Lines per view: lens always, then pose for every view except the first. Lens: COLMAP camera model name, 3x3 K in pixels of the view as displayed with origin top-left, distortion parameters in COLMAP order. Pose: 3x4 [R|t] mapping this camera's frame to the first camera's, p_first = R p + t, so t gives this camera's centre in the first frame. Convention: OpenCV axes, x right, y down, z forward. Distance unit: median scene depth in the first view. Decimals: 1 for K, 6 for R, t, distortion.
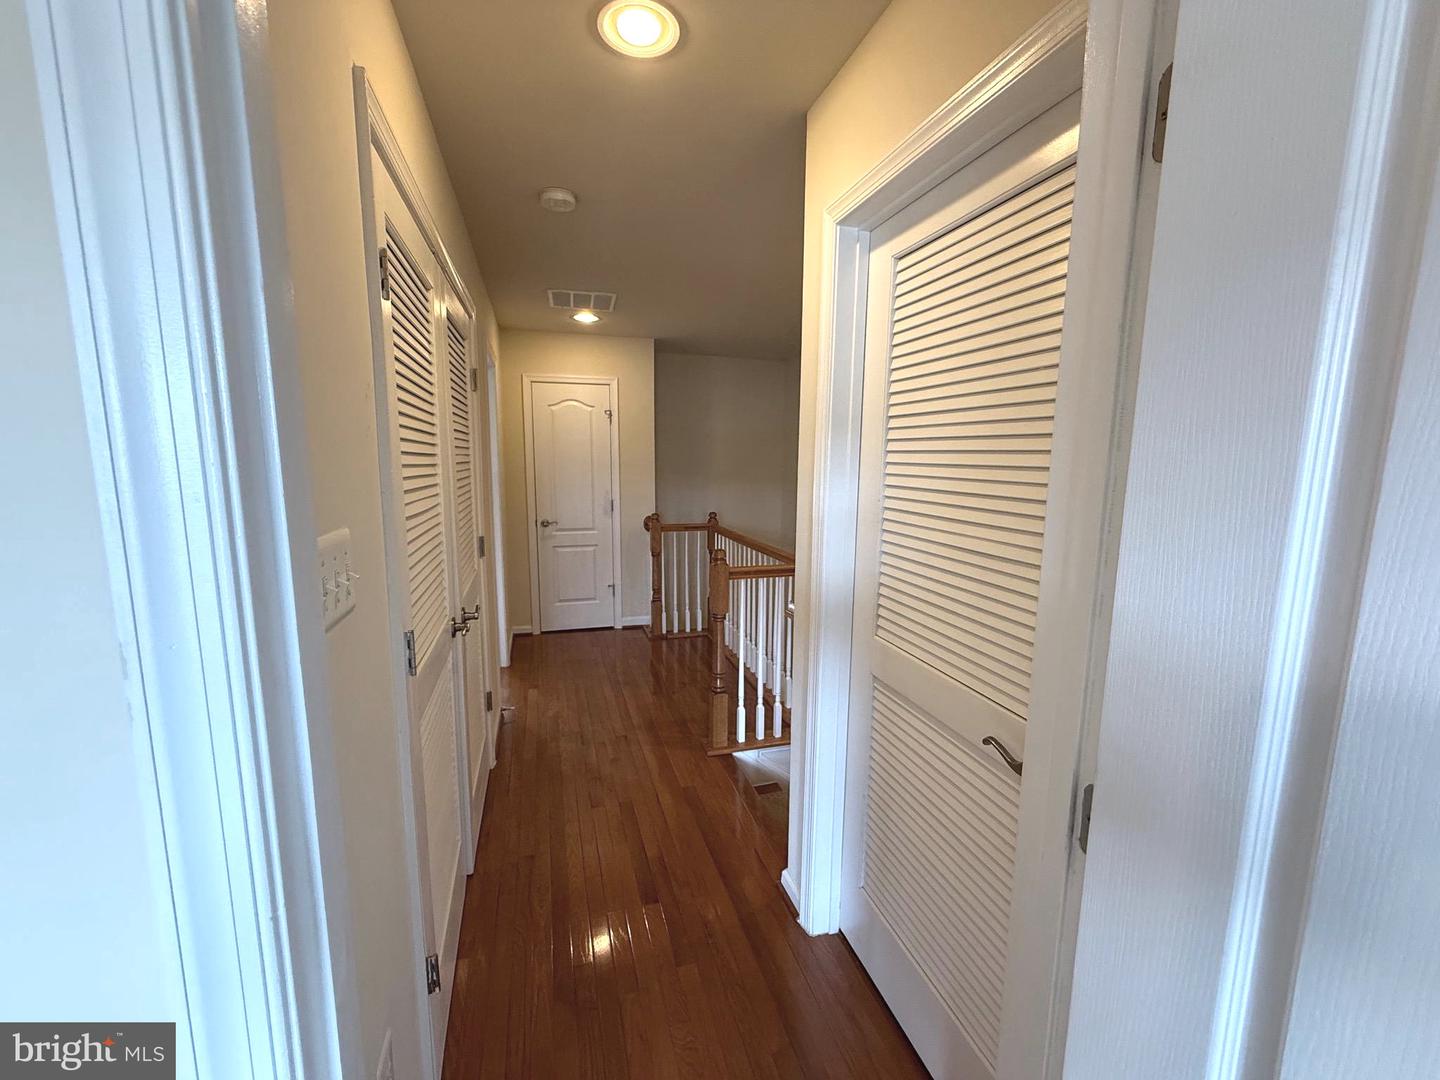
lens RADIAL K [[573.6, 0, 716.5], [0, 573.6, 540.6], [0, 0, 1]] dist [0.000255, -0.000206]
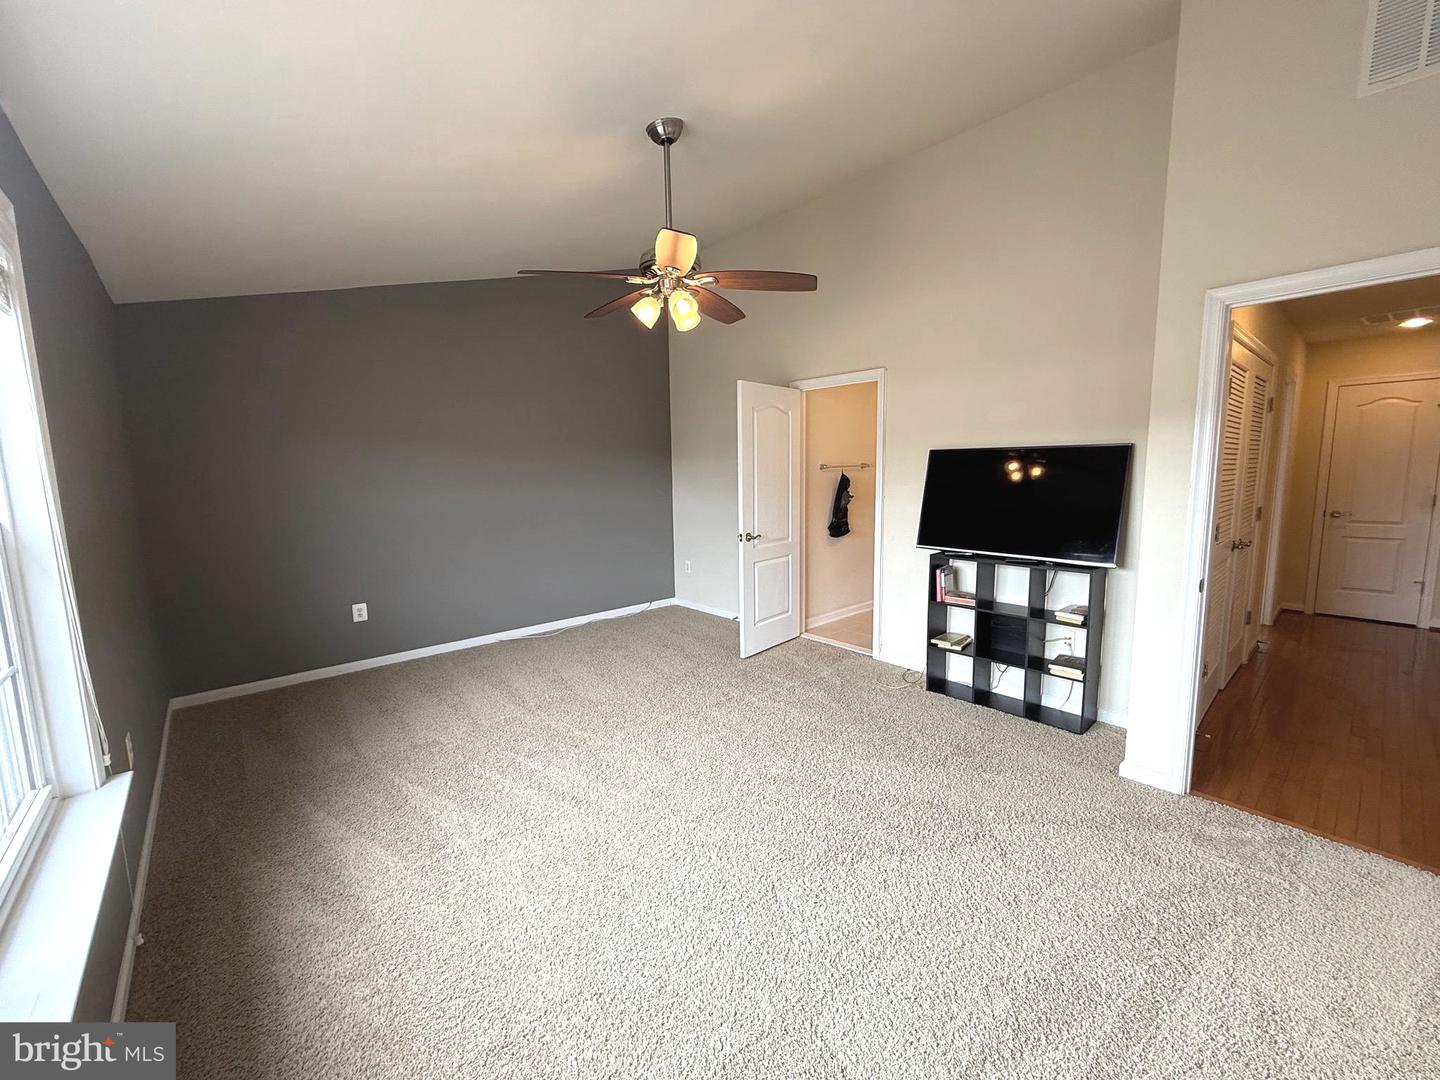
lens RADIAL K [[573.6, 0, 717.0], [0, 573.6, 541.8], [0, 0, 1]] dist [0.000255, -0.000206]
pose [[0.405278, 0.099773, -0.908733, 0.231683], [-0.106435, 0.992416, 0.061493, 0.083768], [0.907977, 0.071799, 0.412823, -0.540288]]
